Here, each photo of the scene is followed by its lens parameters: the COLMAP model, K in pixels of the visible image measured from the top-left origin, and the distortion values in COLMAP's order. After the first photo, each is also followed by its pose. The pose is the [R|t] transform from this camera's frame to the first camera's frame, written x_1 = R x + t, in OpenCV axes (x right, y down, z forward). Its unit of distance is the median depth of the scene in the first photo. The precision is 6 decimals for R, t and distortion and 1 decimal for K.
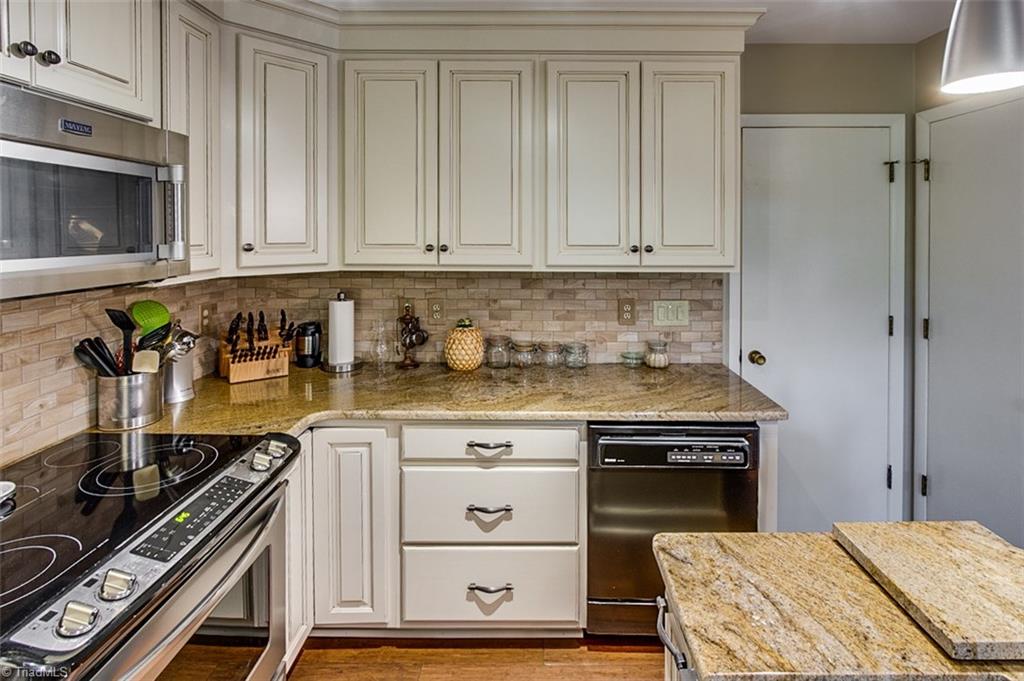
lens RADIAL K [[483.4, 0, 514.0], [0, 483.4, 232.9], [0, 0, 1]] dist [-0.001205, -0.000089]
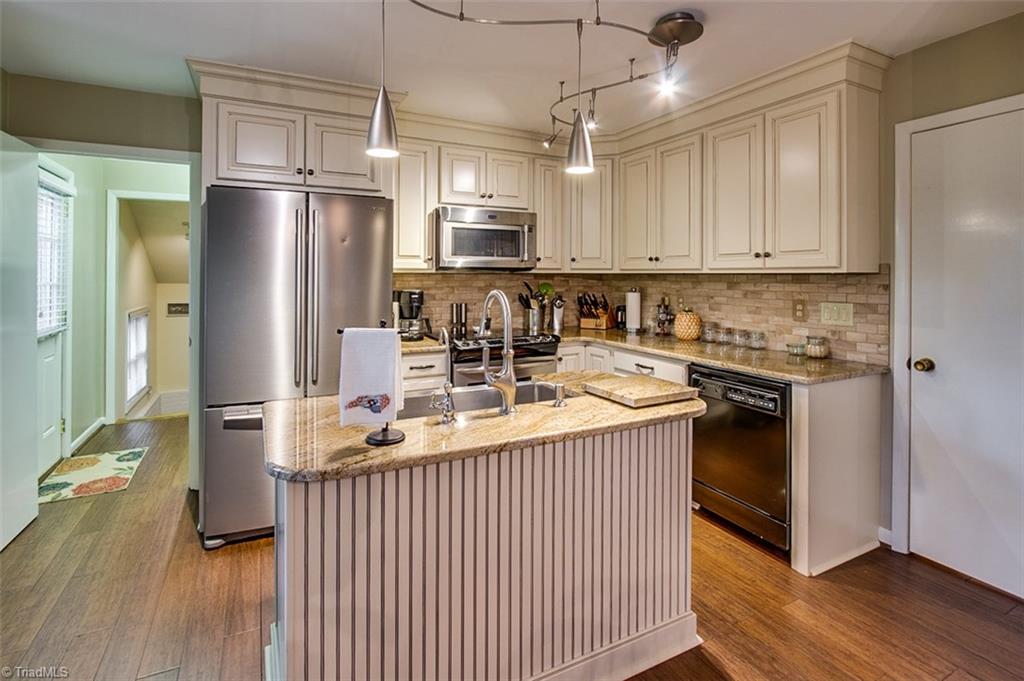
lens RADIAL K [[498.1, 0, 510.3], [0, 498.1, 274.6], [0, 0, 1]] dist [-0.001472, -0.000288]
pose [[0.461767, 0.000105, -0.887001, 1.000510], [-0.005087, 0.999984, -0.002530, 0.081368], [0.886987, 0.005680, 0.461760, -0.206487]]
